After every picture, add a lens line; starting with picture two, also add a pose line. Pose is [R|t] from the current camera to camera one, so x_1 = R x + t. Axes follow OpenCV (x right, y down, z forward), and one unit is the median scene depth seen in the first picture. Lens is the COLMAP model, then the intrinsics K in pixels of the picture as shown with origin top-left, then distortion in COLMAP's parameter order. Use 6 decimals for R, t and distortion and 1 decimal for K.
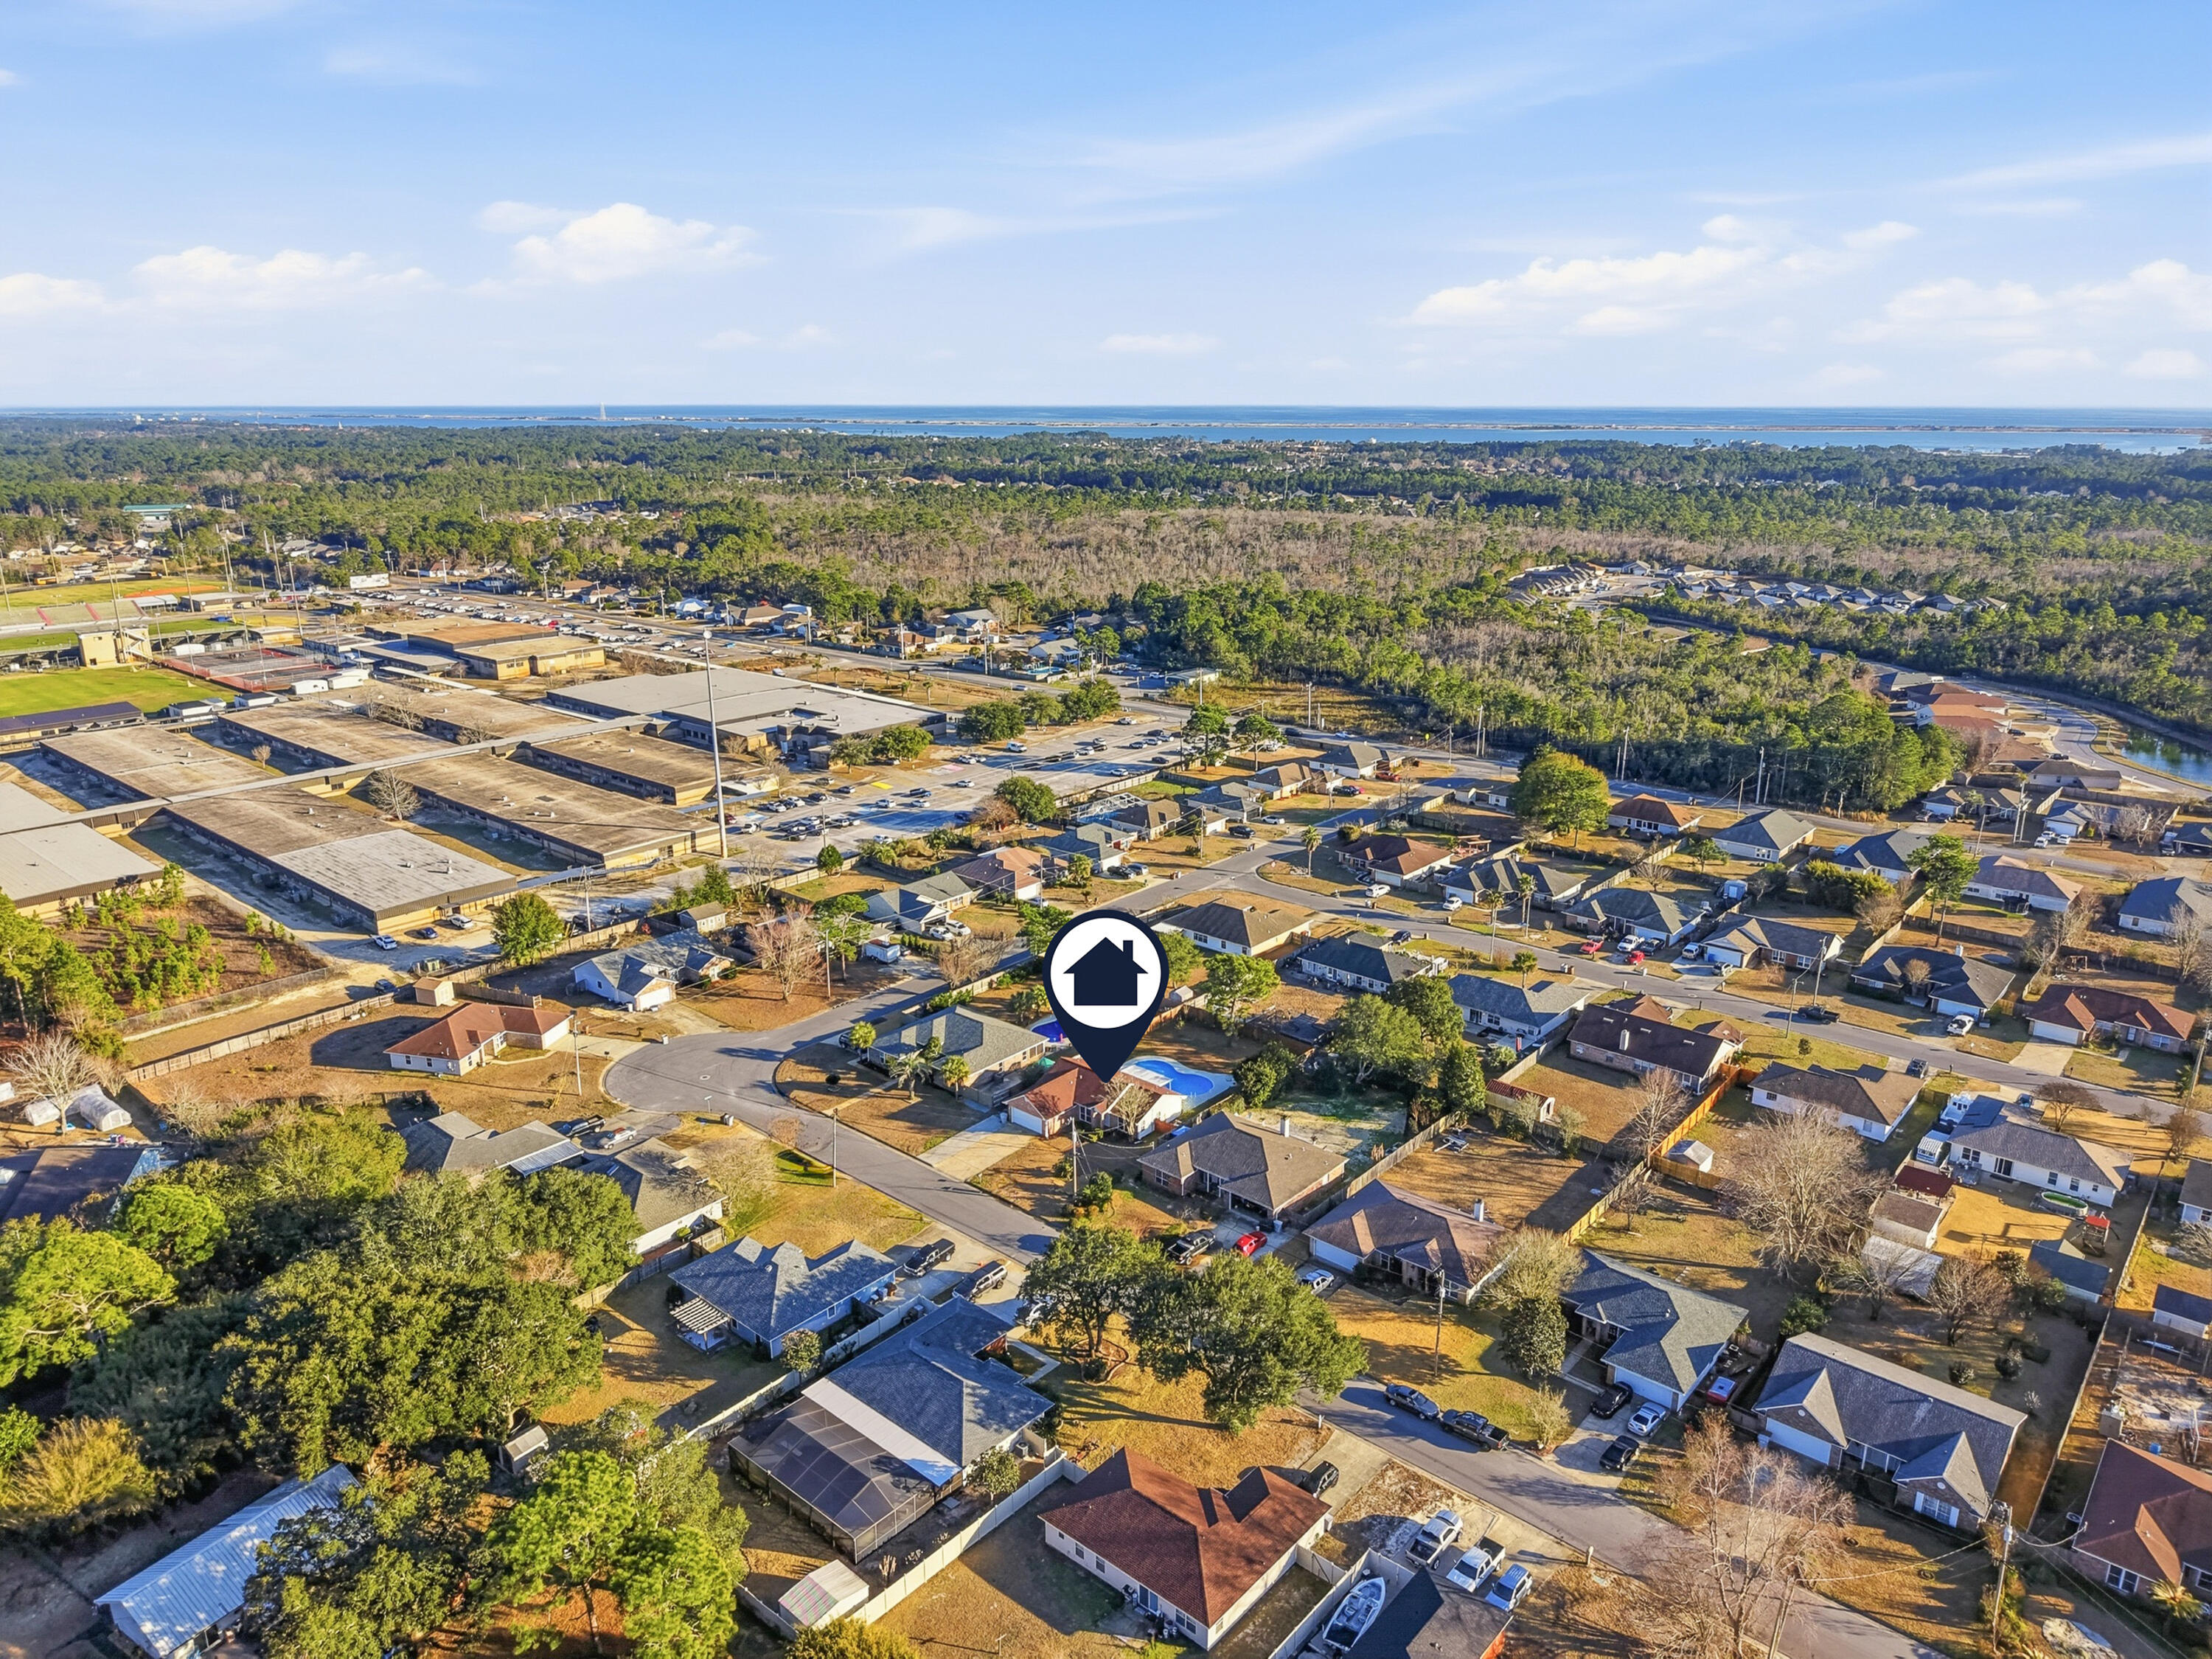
lens RADIAL K [[1451.6, 0, 1096.4], [0, 1451.6, 825.5], [0, 0, 1]] dist [0.052459, -0.062310]
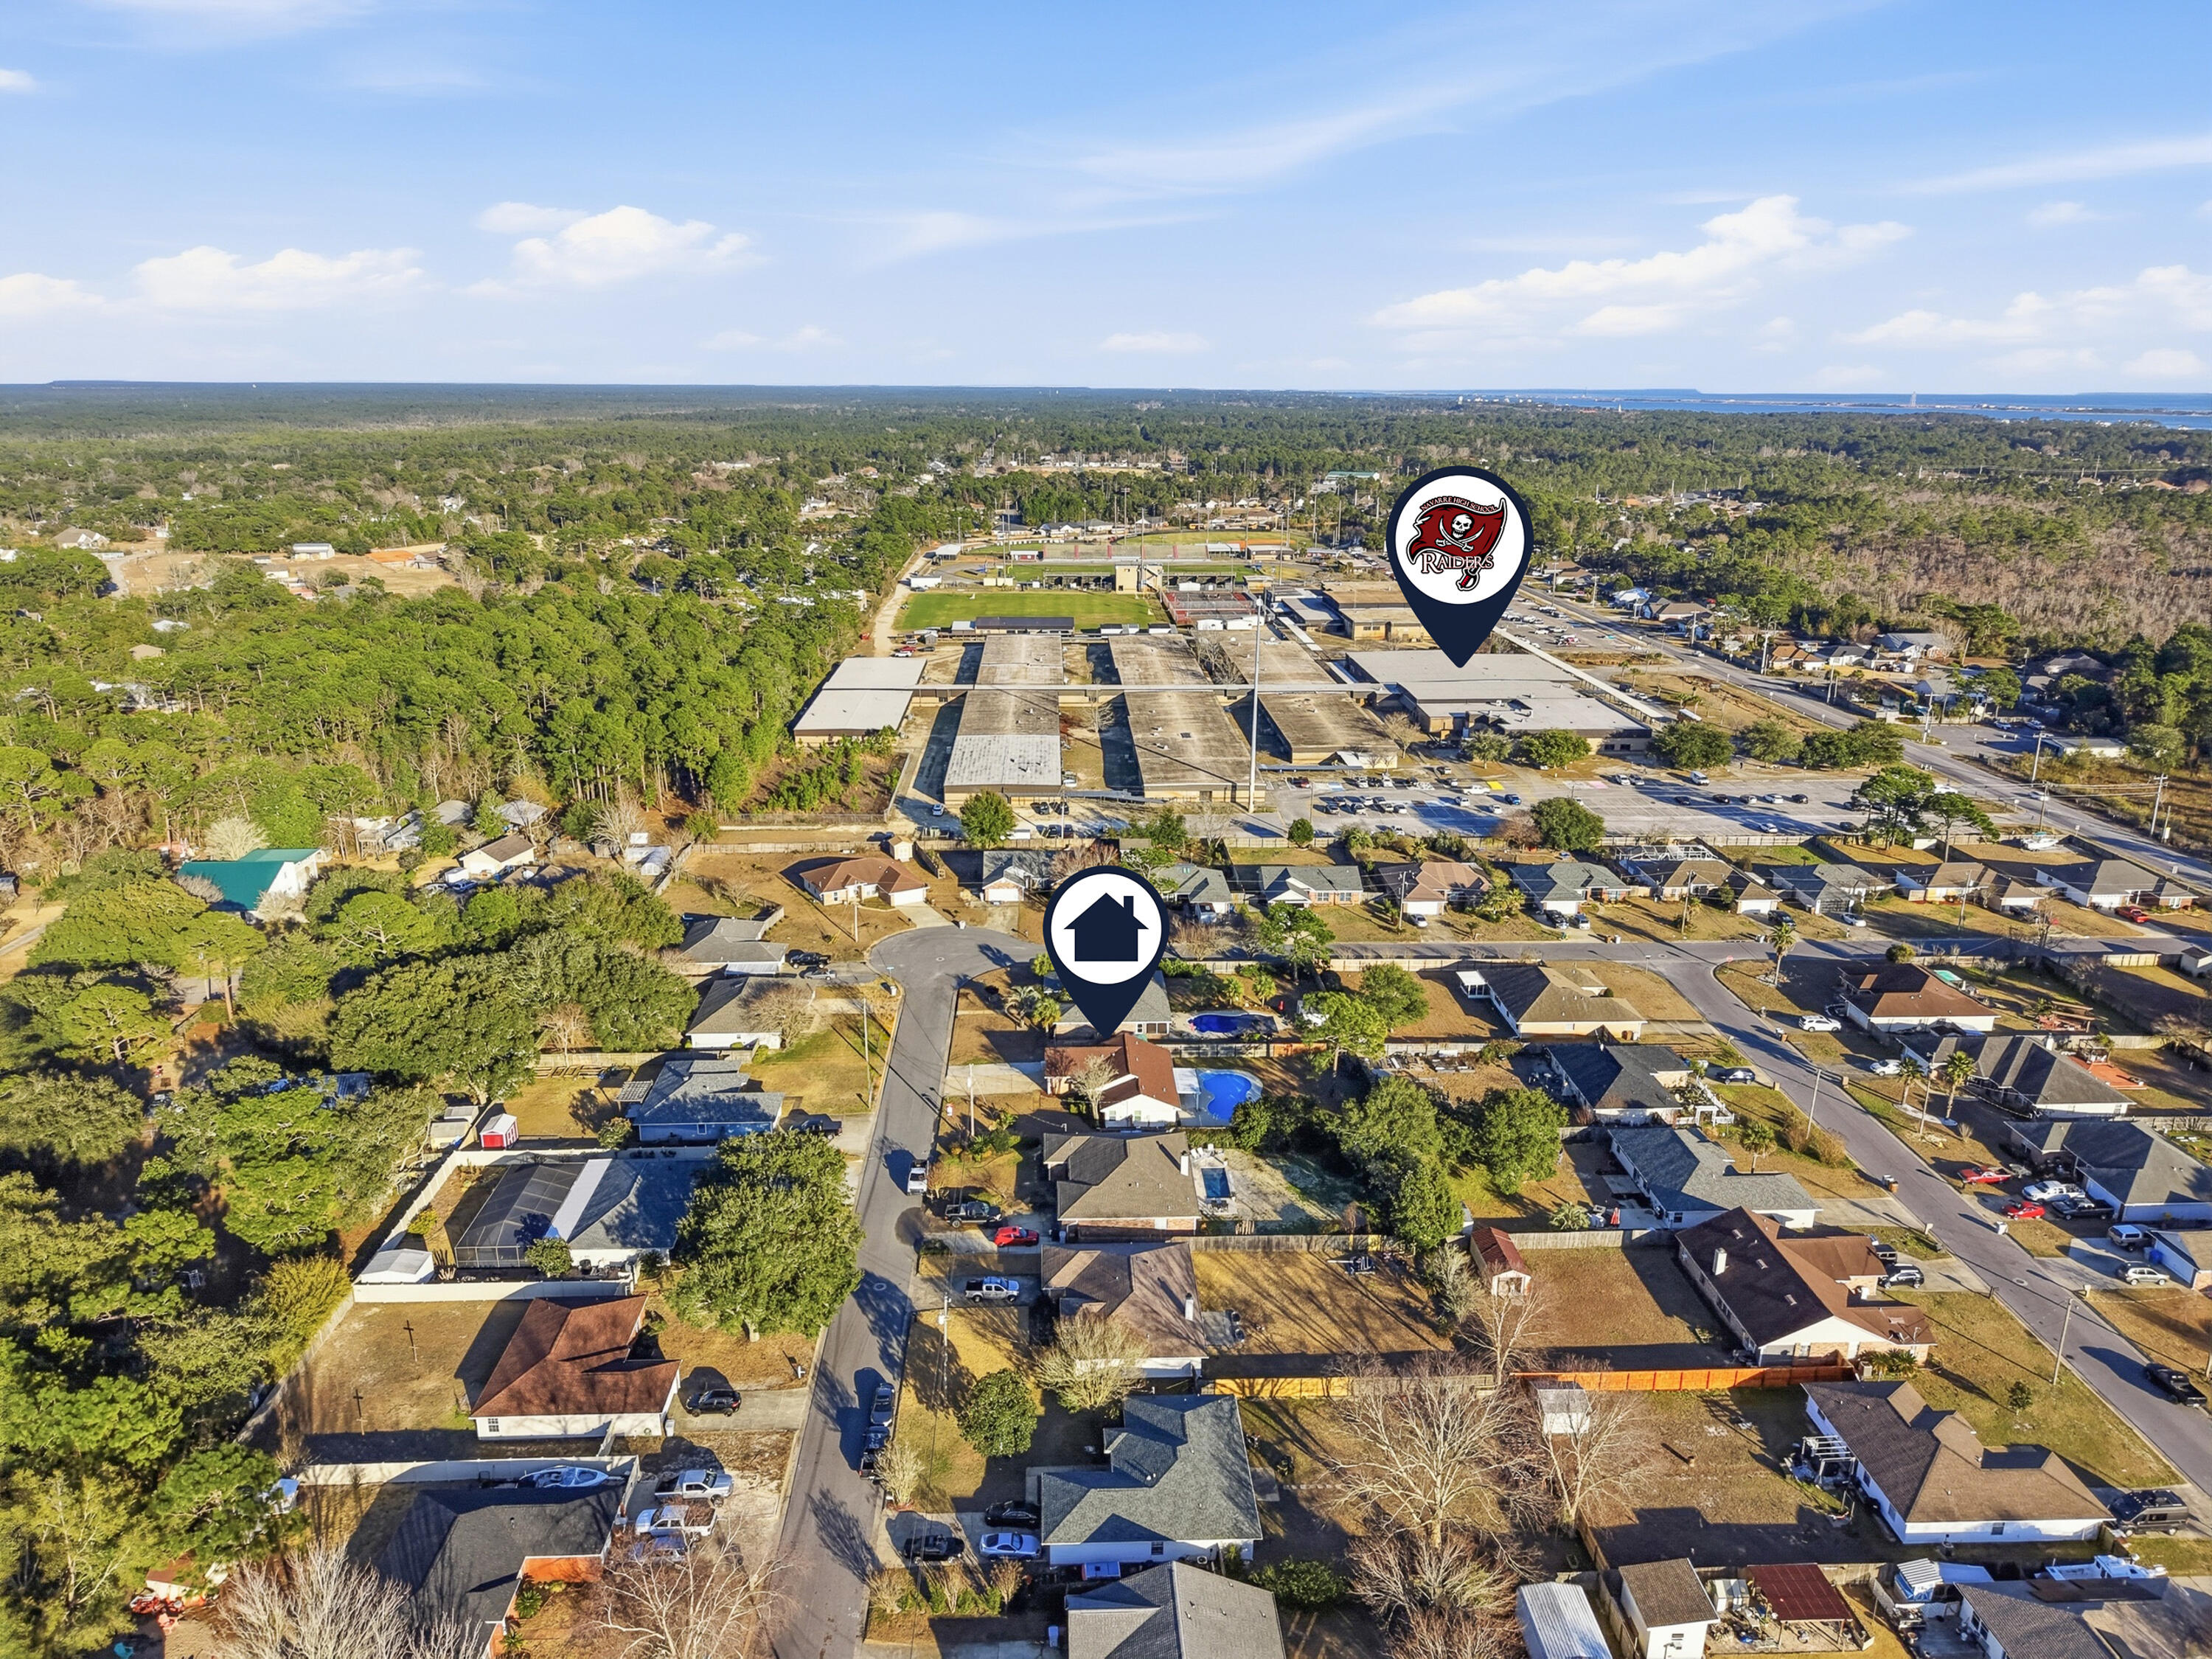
lens RADIAL K [[1451.6, 0, 1096.4], [0, 1451.6, 825.5], [0, 0, 1]] dist [0.052459, -0.062310]
pose [[0.689479, 0.214872, -0.691700, 0.441527], [-0.208266, 0.973467, 0.094804, -0.050179], [0.693717, 0.078693, 0.715936, 0.180683]]
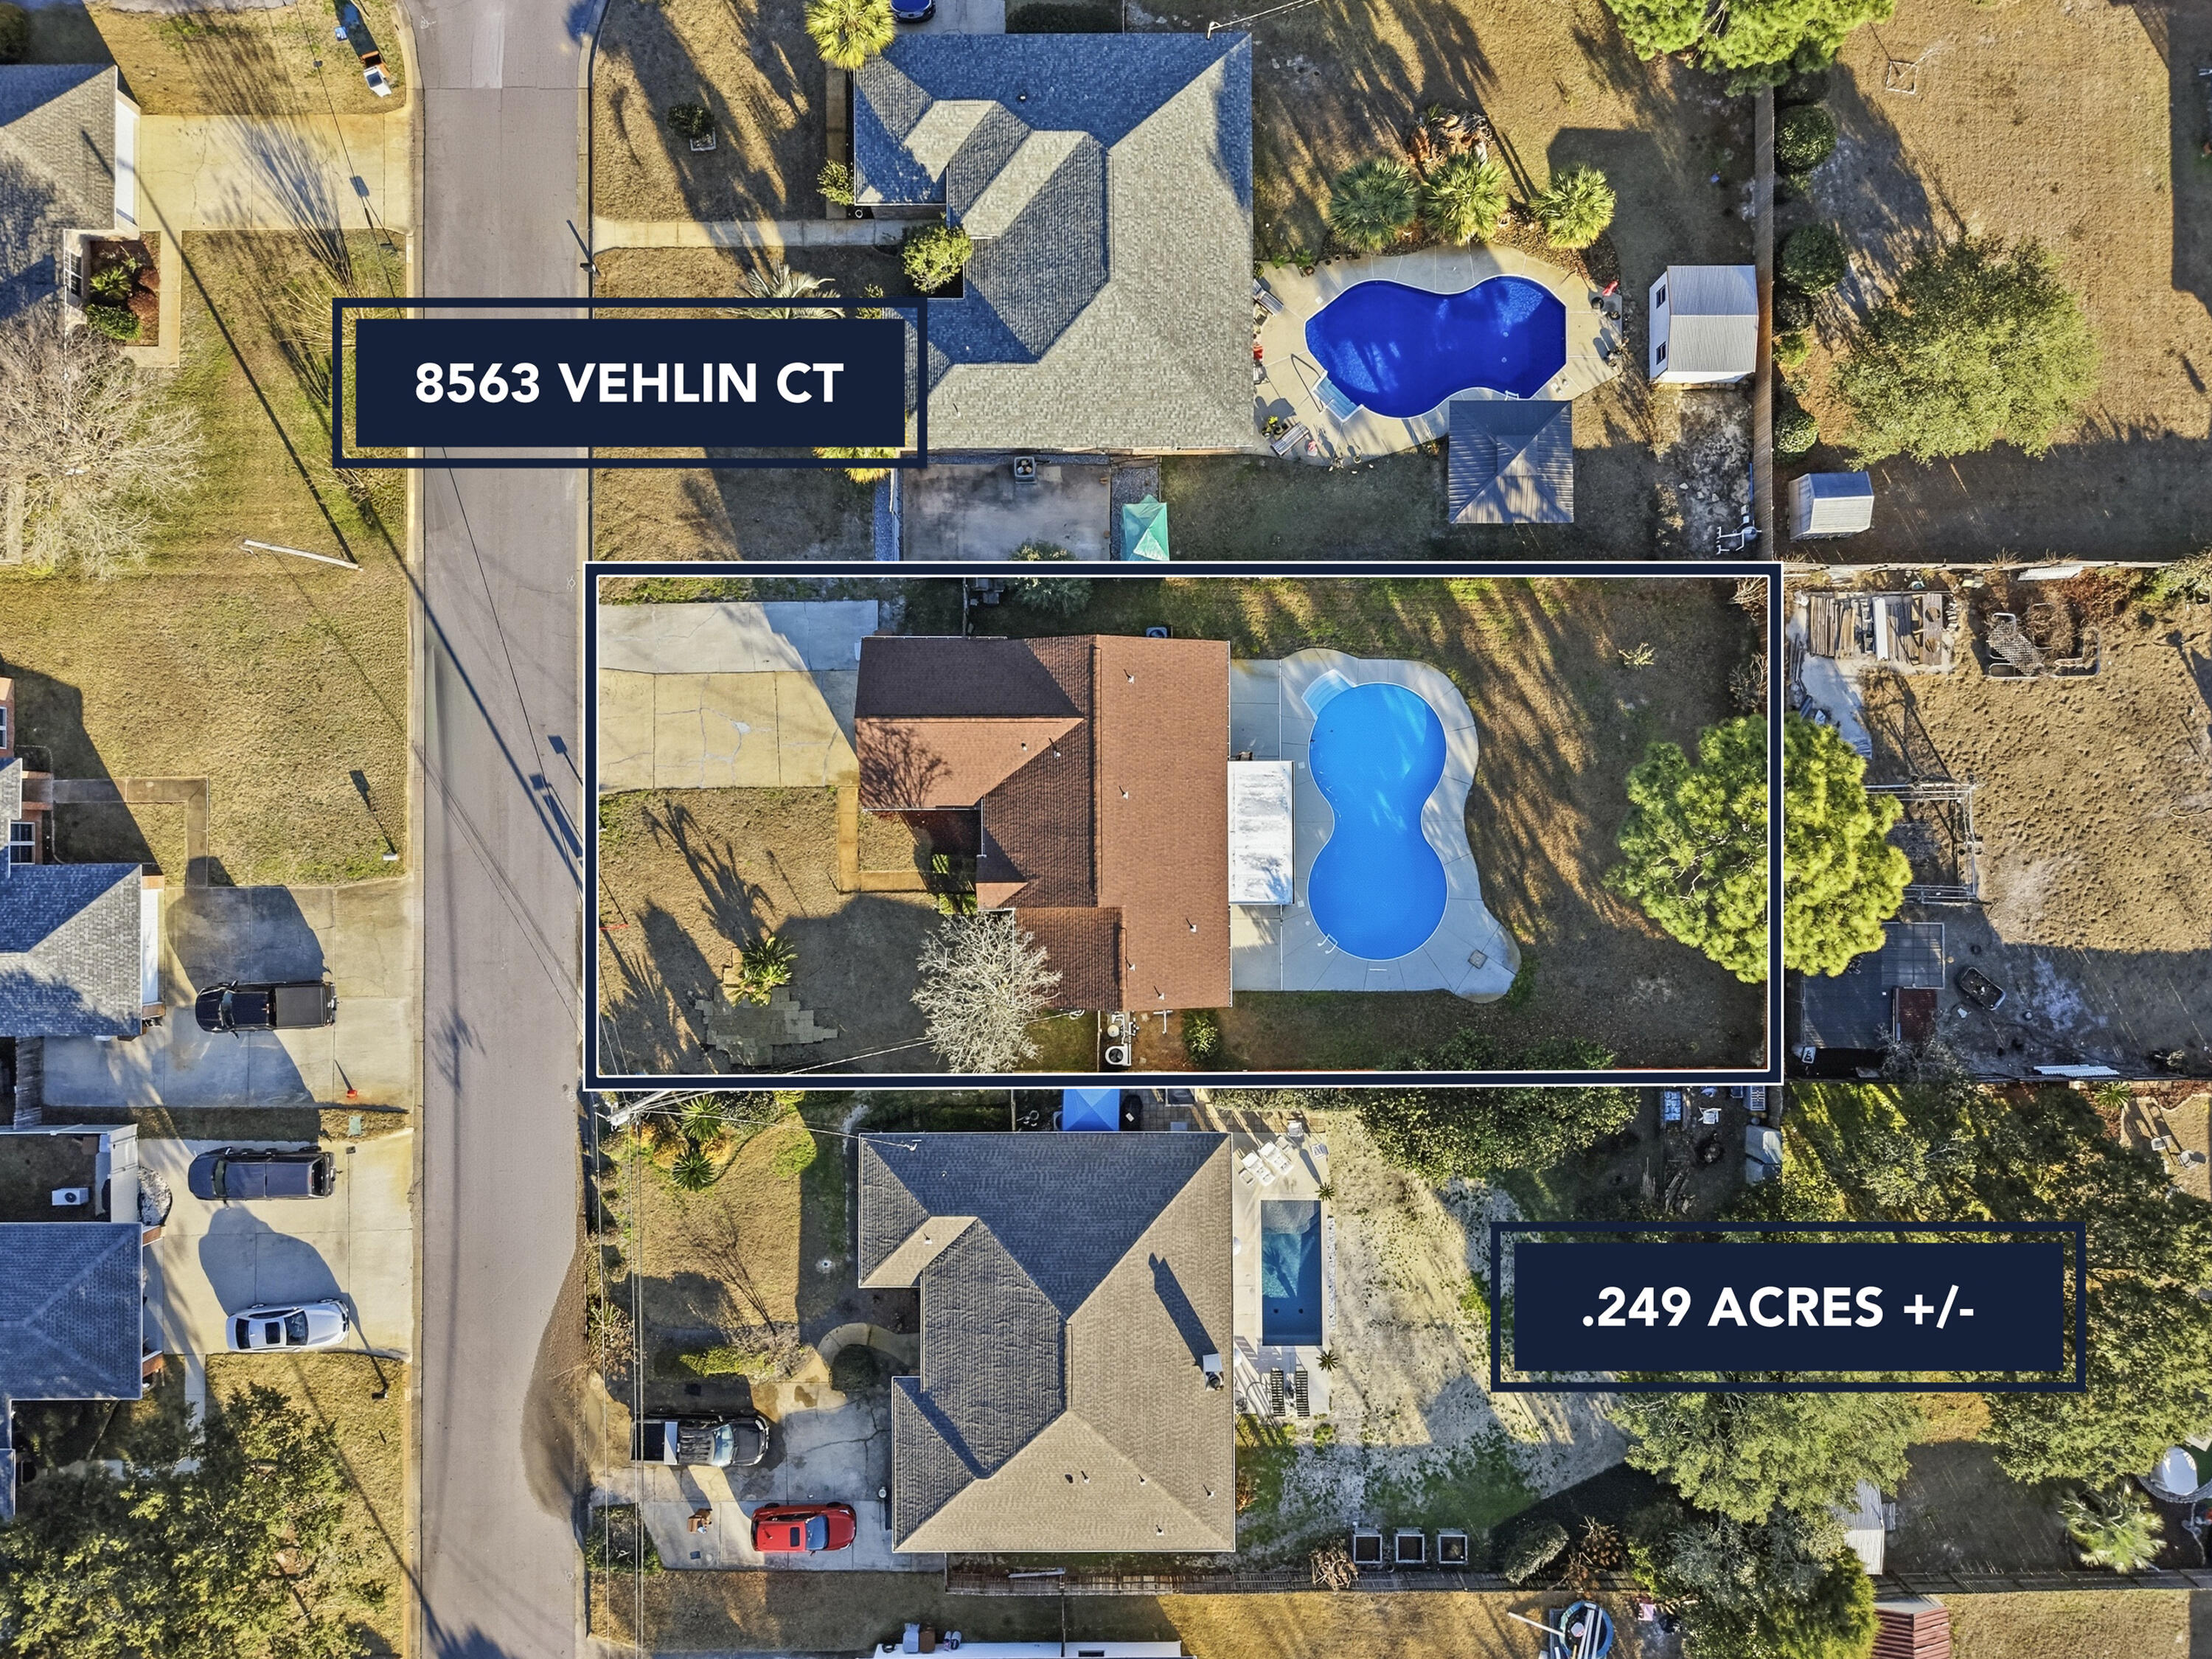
lens RADIAL K [[1451.6, 0, 1096.4], [0, 1451.6, 825.5], [0, 0, 1]] dist [0.052459, -0.062310]
pose [[0.669032, 0.743158, -0.010610, 0.006783], [-0.207594, 0.200557, 0.957435, -0.103875], [0.713653, -0.638352, 0.288455, 0.620367]]
